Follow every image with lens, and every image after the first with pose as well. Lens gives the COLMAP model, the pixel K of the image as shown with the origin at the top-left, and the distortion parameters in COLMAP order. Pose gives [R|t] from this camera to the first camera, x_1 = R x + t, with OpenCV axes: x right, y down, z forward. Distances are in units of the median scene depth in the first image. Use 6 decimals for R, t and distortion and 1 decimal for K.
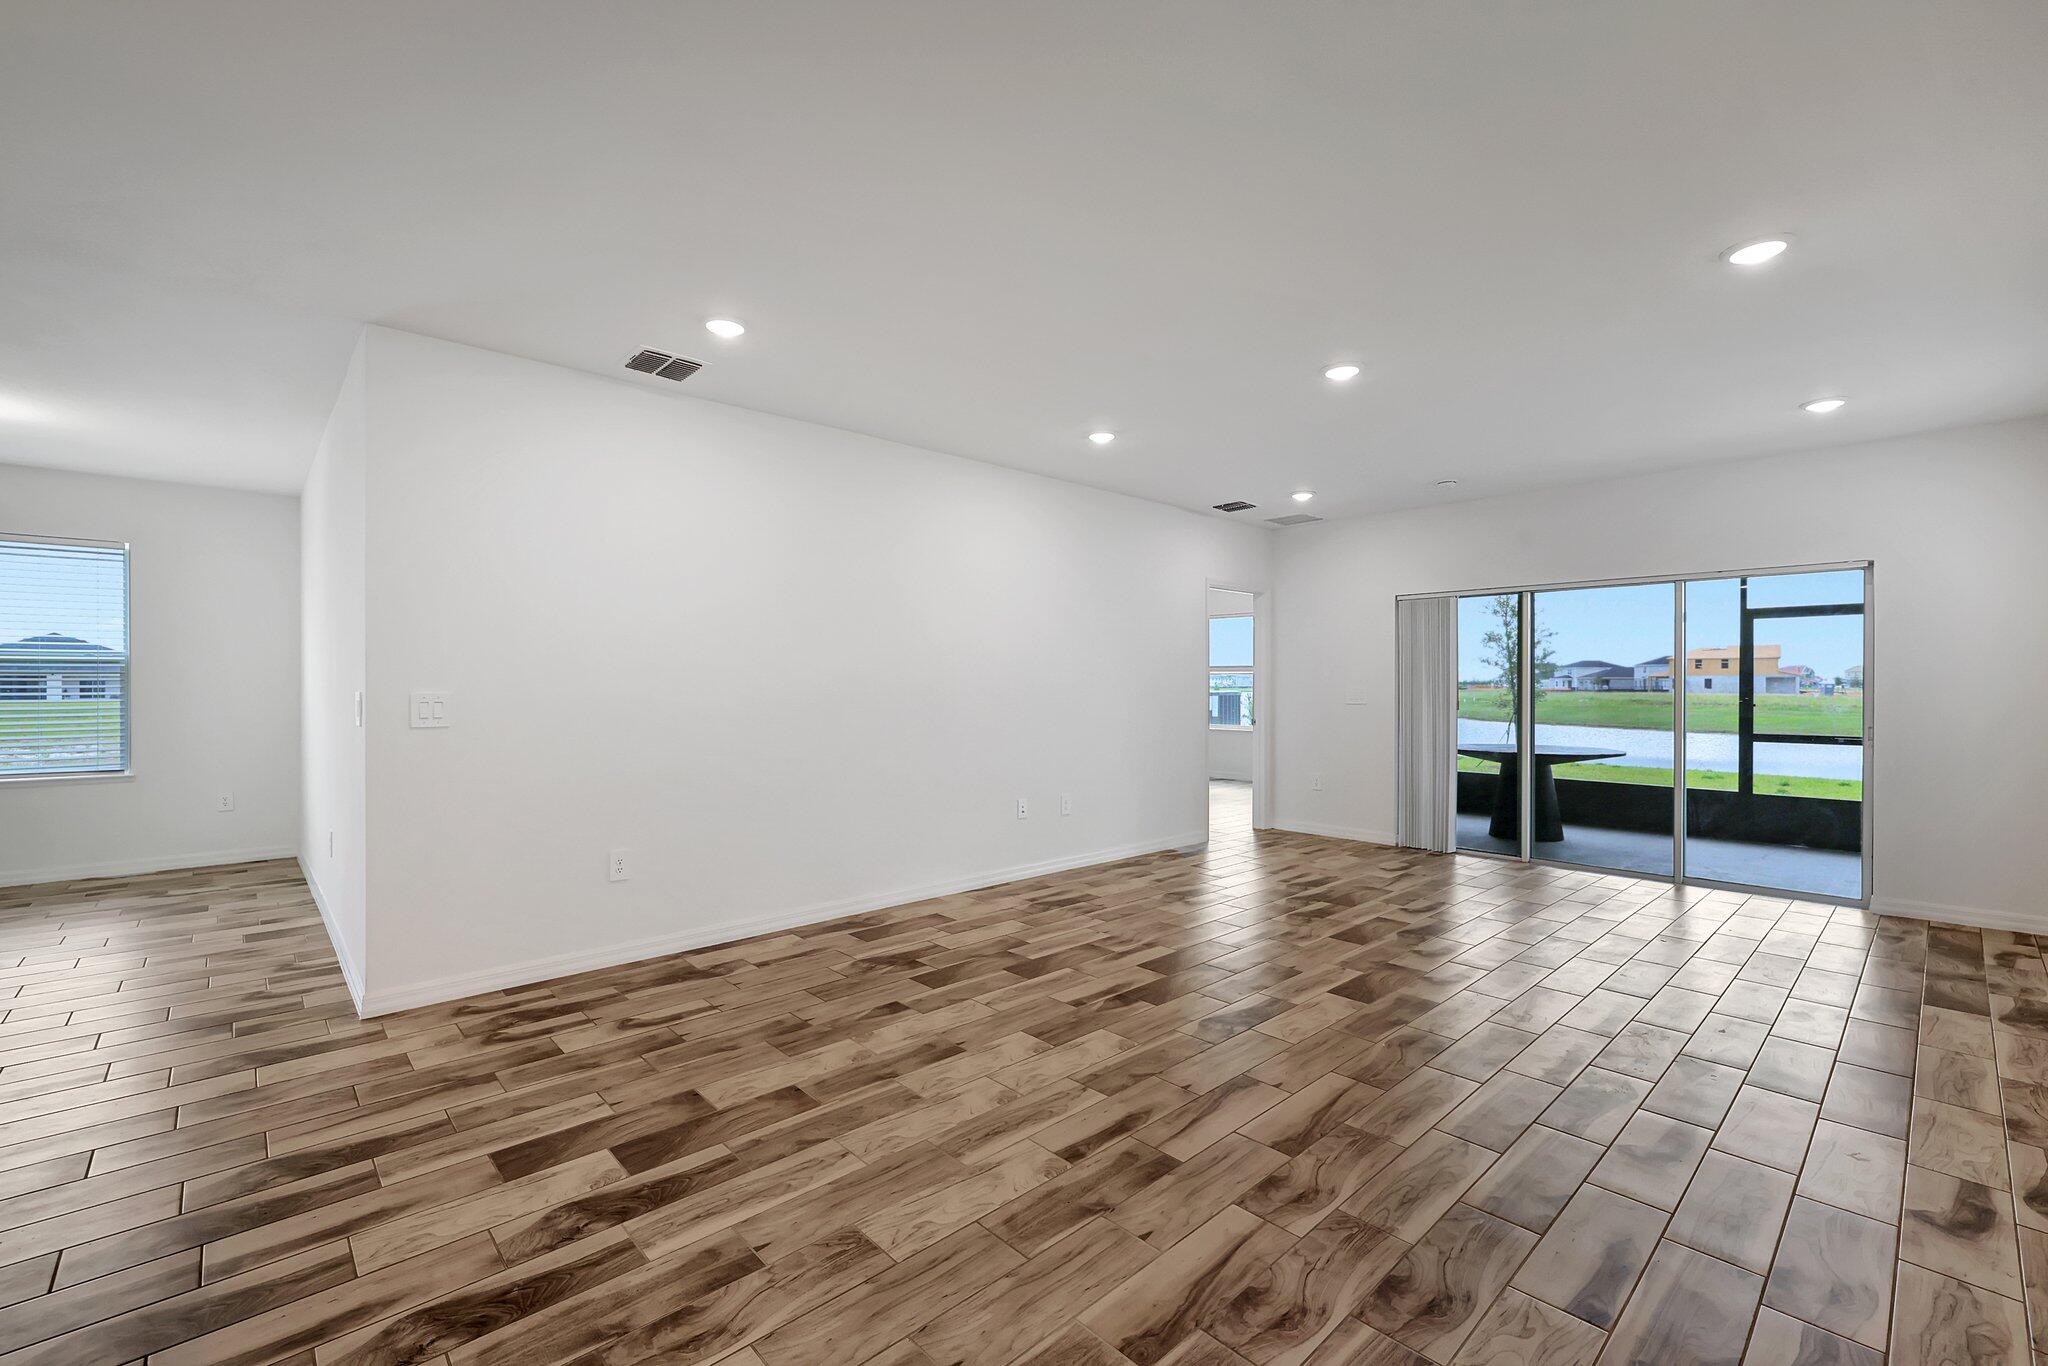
lens RADIAL K [[854.4, 0, 1033.1], [0, 854.4, 672.8], [0, 0, 1]] dist [0.004984, 0.000168]
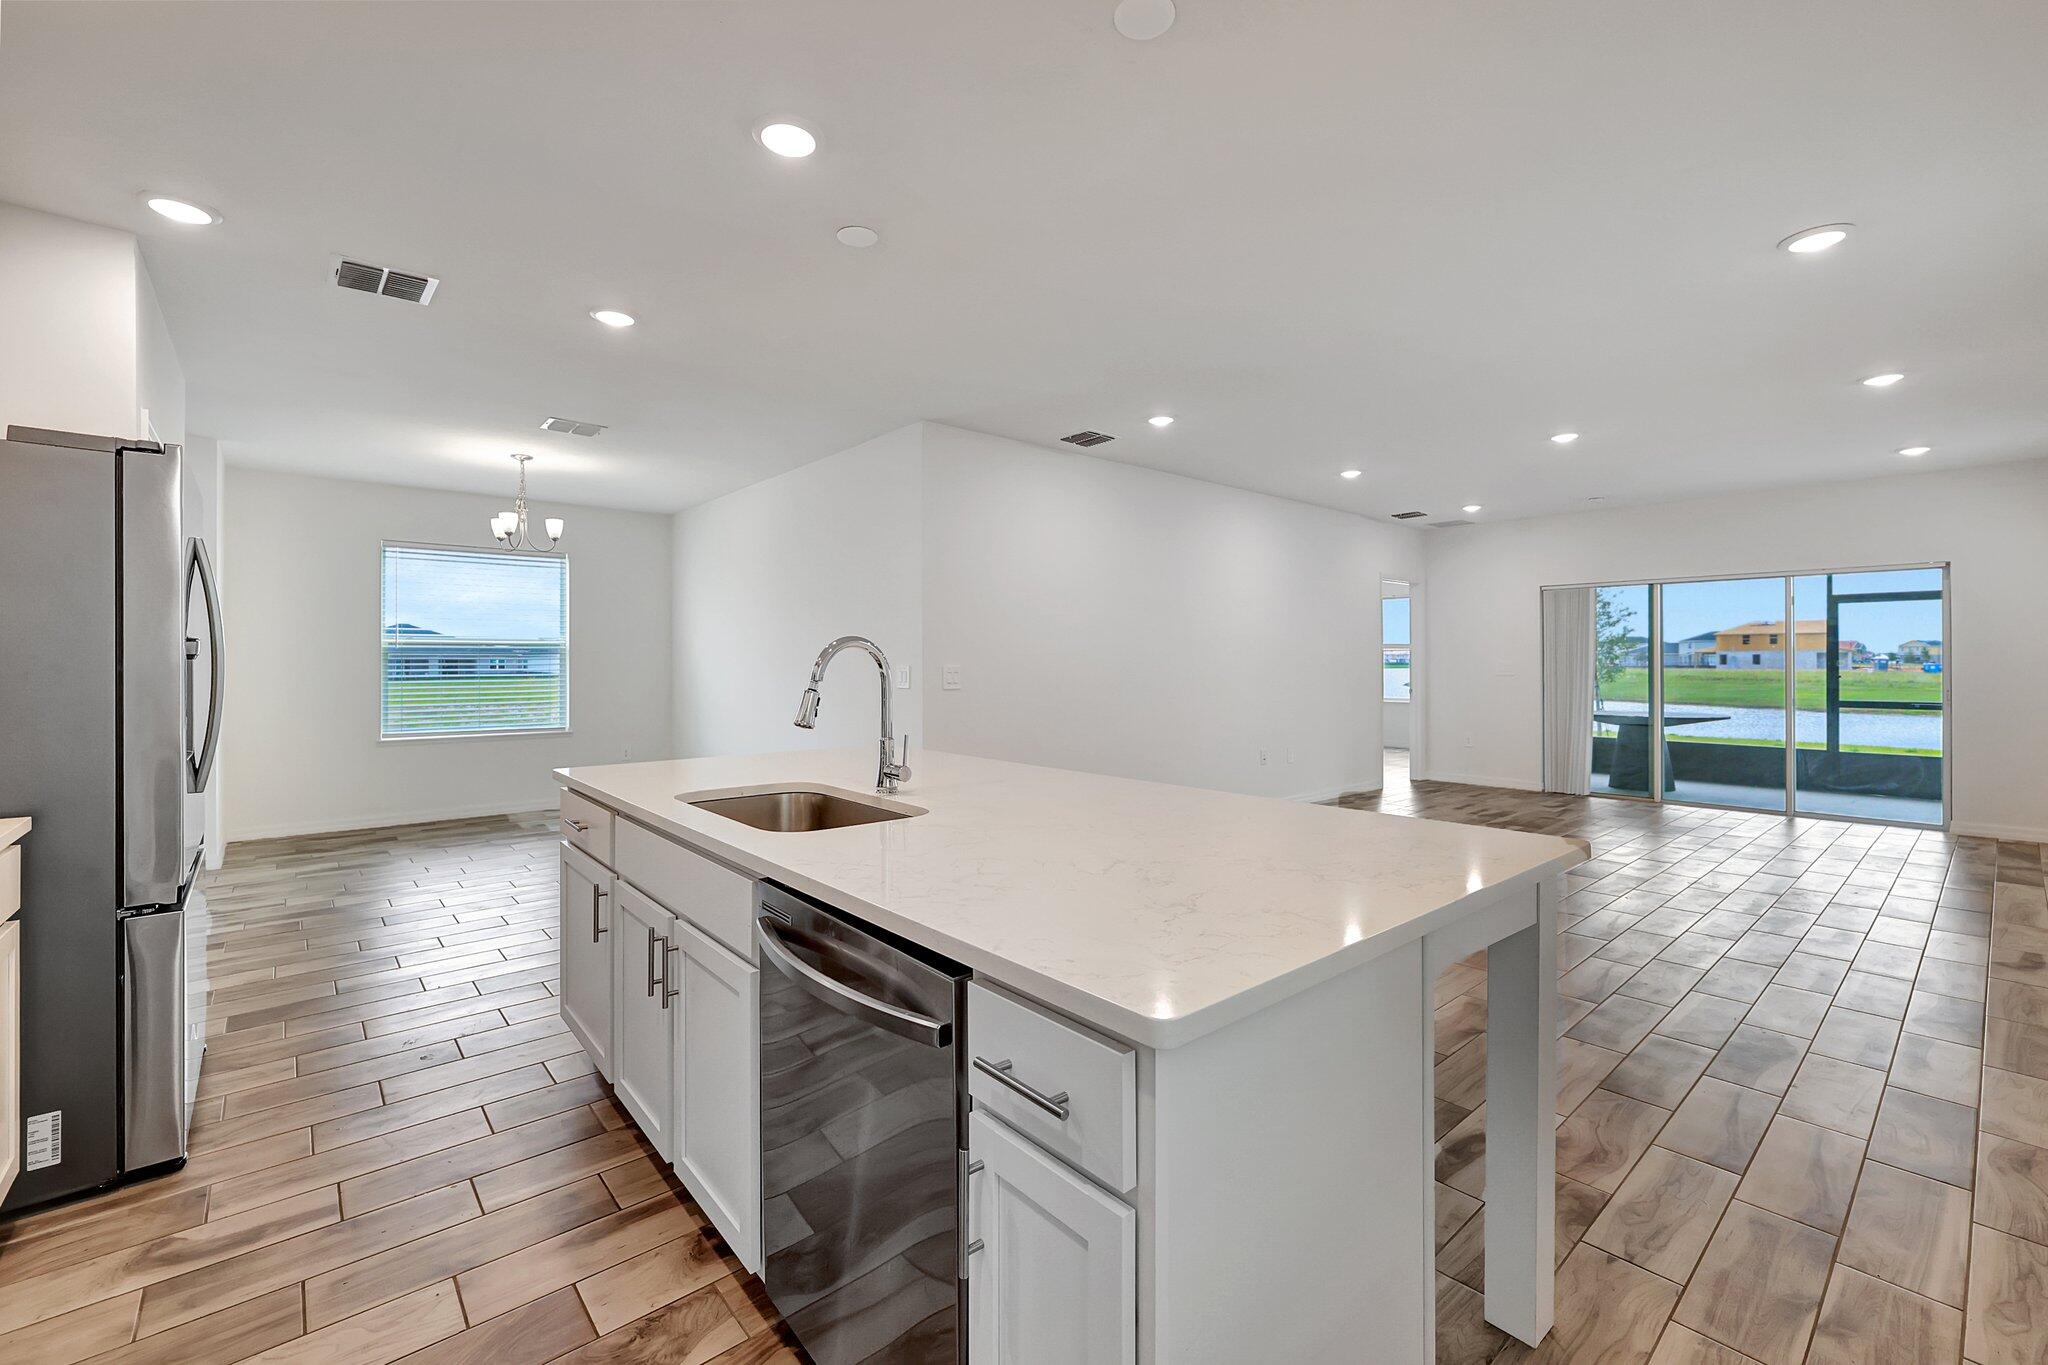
lens RADIAL K [[854.4, 0, 1033.1], [0, 854.4, 672.3], [0, 0, 1]] dist [0.004984, 0.000168]
pose [[0.999530, -0.001643, -0.030602, -0.254899], [0.002435, 0.999662, 0.025871, -0.003503], [0.030549, -0.025933, 0.999197, -0.230623]]
